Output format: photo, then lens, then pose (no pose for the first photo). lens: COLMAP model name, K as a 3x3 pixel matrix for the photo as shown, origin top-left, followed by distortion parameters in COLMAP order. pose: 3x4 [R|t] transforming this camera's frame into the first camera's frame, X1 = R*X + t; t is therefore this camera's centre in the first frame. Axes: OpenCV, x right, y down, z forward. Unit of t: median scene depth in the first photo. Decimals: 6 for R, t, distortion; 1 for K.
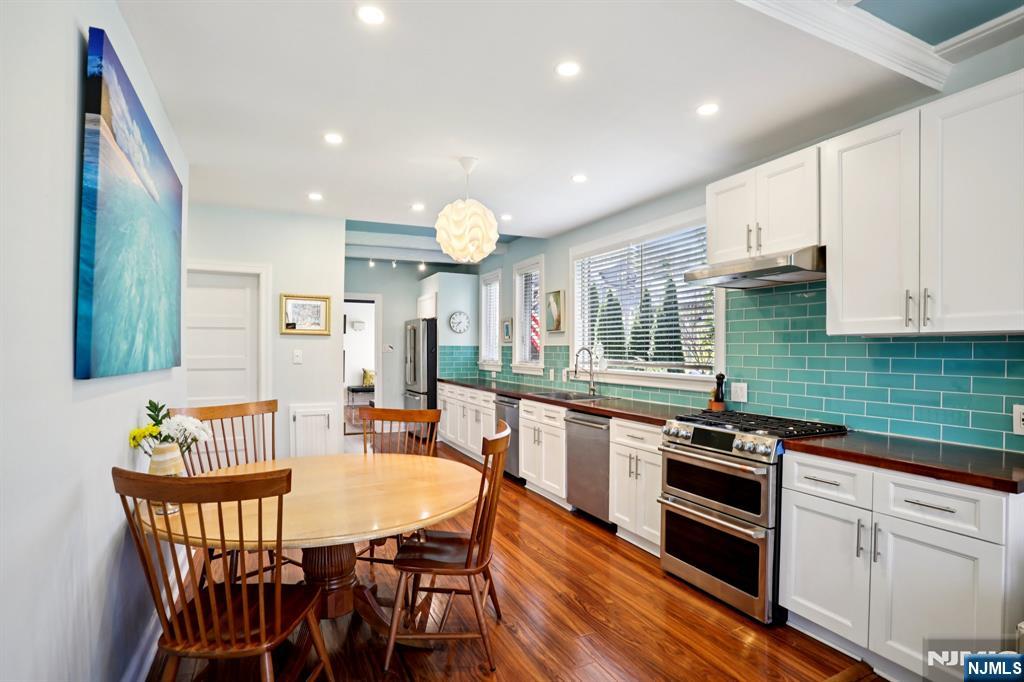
lens RADIAL K [[517.4, 0, 516.0], [0, 517.4, 348.0], [0, 0, 1]] dist [-0.068124, 0.044058]
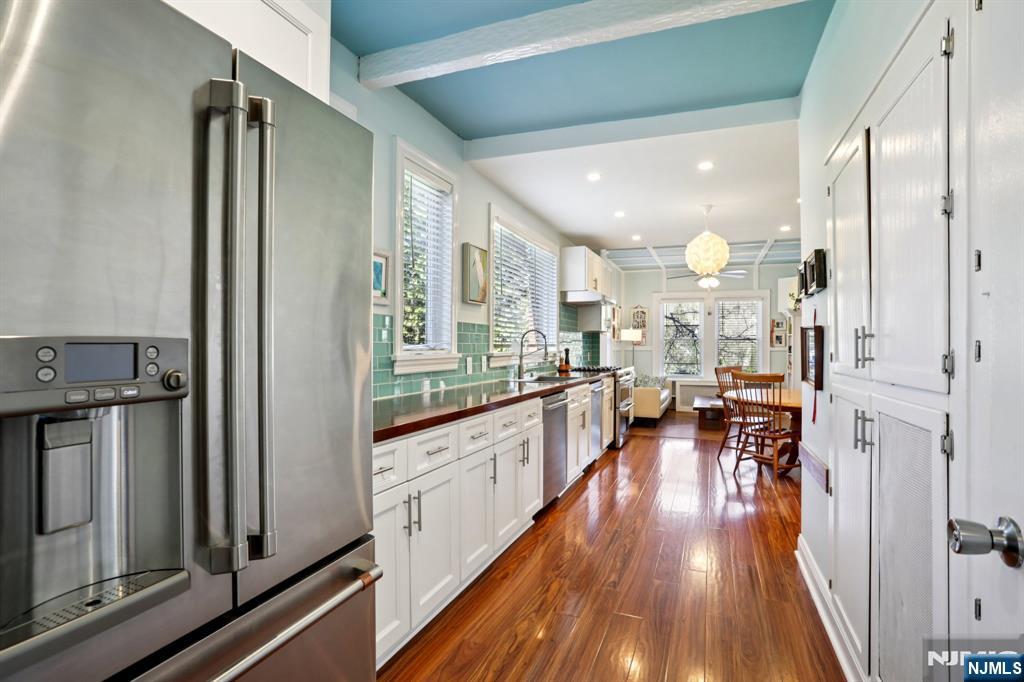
lens RADIAL K [[517.4, 0, 516.0], [0, 517.4, 348.0], [0, 0, 1]] dist [-0.068124, 0.044058]
pose [[-0.686809, -0.012131, 0.726737, -0.745457], [-0.011570, 0.999916, 0.005757, 0.038762], [-0.726746, -0.004454, -0.686892, 2.257679]]
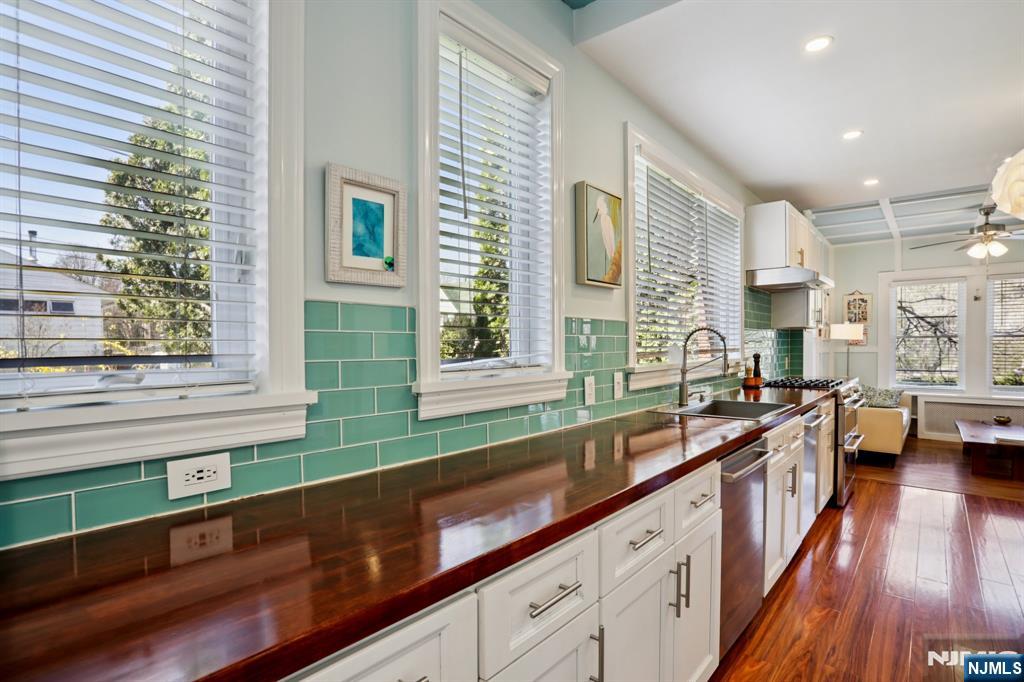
lens RADIAL K [[517.4, 0, 516.0], [0, 517.4, 348.0], [0, 0, 1]] dist [-0.068124, 0.044058]
pose [[-0.420644, -0.013650, 0.907123, -0.434977], [-0.003924, 0.999905, 0.013227, 0.022085], [-0.907217, 0.002005, -0.420658, 1.937798]]
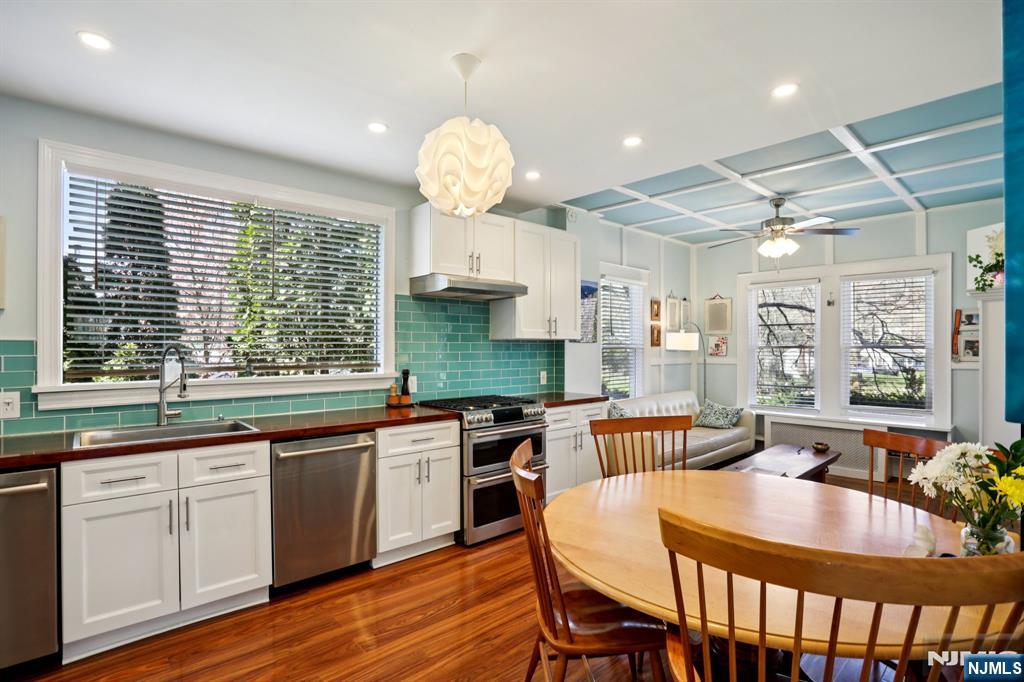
lens RADIAL K [[517.4, 0, 516.0], [0, 517.4, 348.0], [0, 0, 1]] dist [-0.068124, 0.044058]
pose [[-0.295805, -0.010955, 0.955186, -0.697112], [-0.007096, 0.999932, 0.009270, -0.007313], [-0.955222, -0.004036, -0.295862, 1.065486]]
